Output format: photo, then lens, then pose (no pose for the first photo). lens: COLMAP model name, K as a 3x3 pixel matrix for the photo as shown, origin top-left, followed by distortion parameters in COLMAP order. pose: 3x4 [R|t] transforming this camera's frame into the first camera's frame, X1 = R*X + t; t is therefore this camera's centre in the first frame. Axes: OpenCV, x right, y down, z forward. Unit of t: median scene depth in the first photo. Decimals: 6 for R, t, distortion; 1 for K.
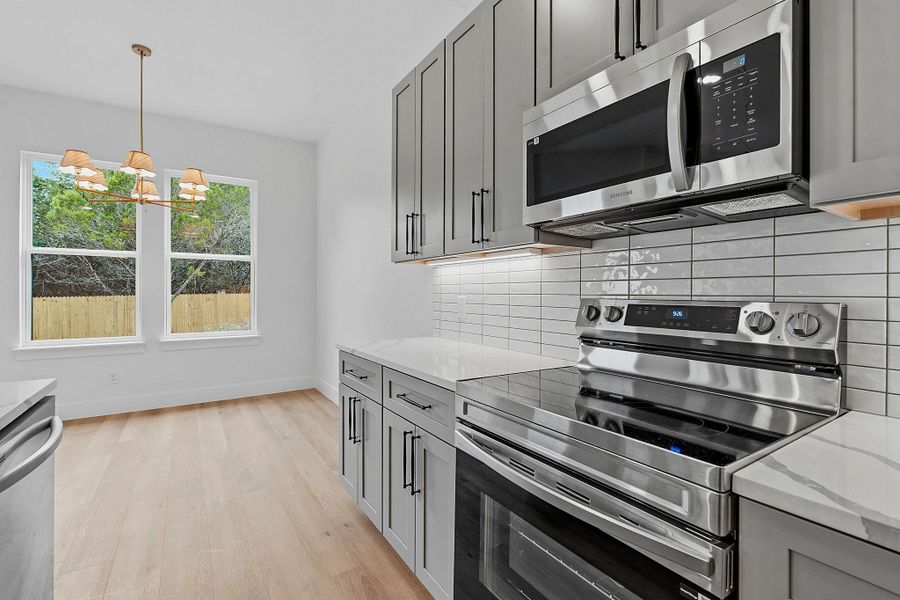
lens RADIAL K [[406.4, 0, 451.2], [0, 406.4, 294.1], [0, 0, 1]] dist [-0.008869, 0.000028]
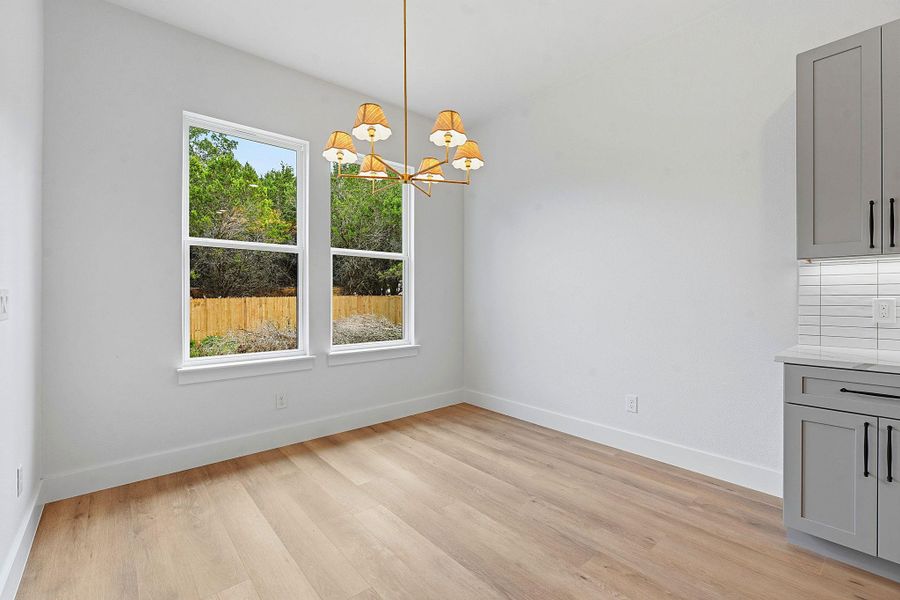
lens RADIAL K [[398.0, 0, 450.0], [0, 398.0, 297.2], [0, 0, 1]] dist [-0.003199, -0.000177]
pose [[0.992129, -0.002884, 0.125186, -0.886316], [0.003162, 0.999993, -0.002024, 0.001566], [-0.125179, 0.002404, 0.992131, 0.244640]]
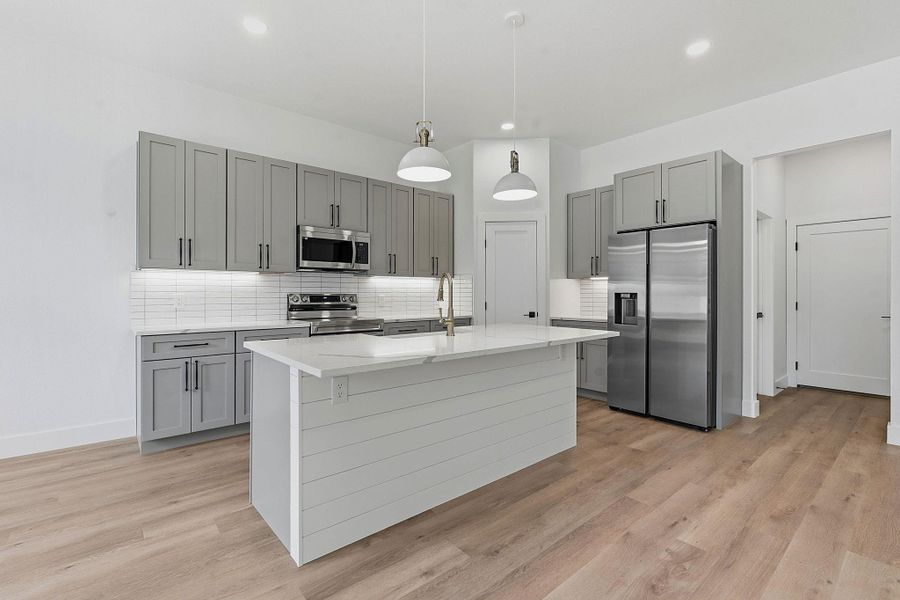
lens RADIAL K [[406.4, 0, 451.2], [0, 406.4, 294.1], [0, 0, 1]] dist [-0.008869, 0.000028]
pose [[-0.122721, -0.004084, 0.992433, -1.387308], [0.002070, 0.999988, 0.004371, 0.002007], [-0.992439, 0.002591, -0.122711, 0.171466]]
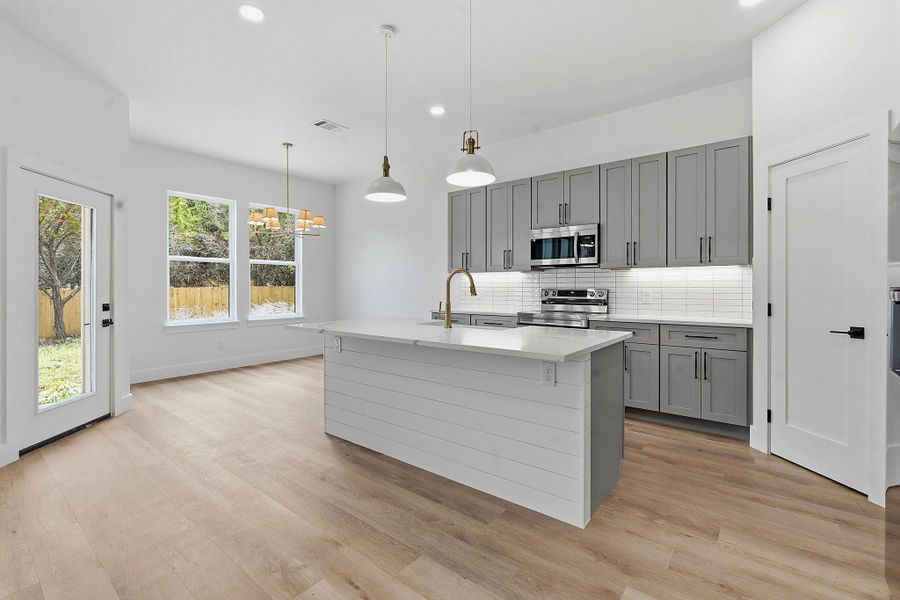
lens RADIAL K [[400.9, 0, 450.9], [0, 400.9, 290.1], [0, 0, 1]] dist [-0.008729, 0.000270]
pose [[0.950332, -0.004234, 0.311208, -0.726606], [0.002916, 0.999985, 0.004702, 0.003458], [-0.311223, -0.003561, 0.950330, -0.944473]]
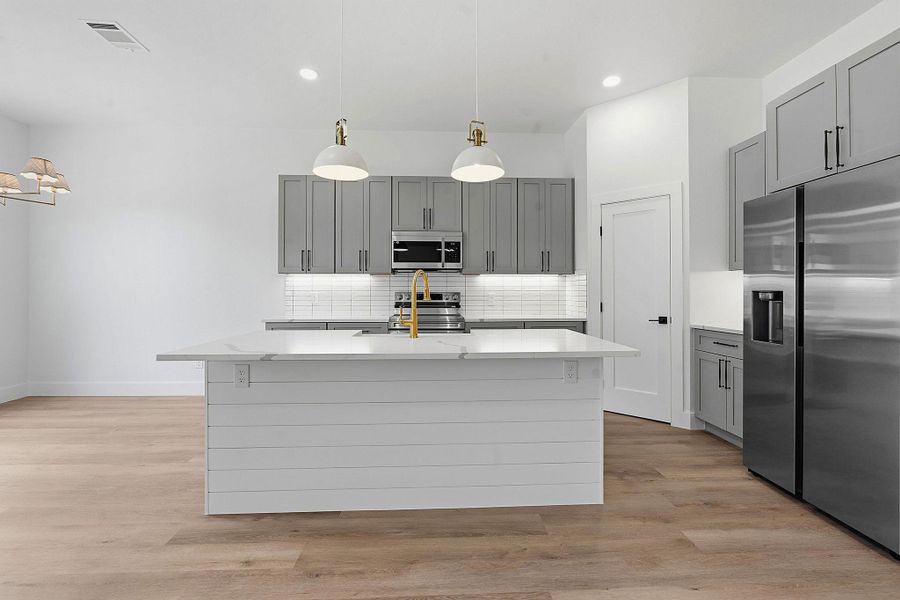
lens RADIAL K [[400.9, 0, 450.9], [0, 400.9, 290.1], [0, 0, 1]] dist [-0.008729, 0.000270]
pose [[0.511663, 0.000666, 0.859186, -1.142827], [0.003714, 0.999989, -0.002986, 0.002909], [-0.859178, 0.004719, 0.511655, -0.482716]]
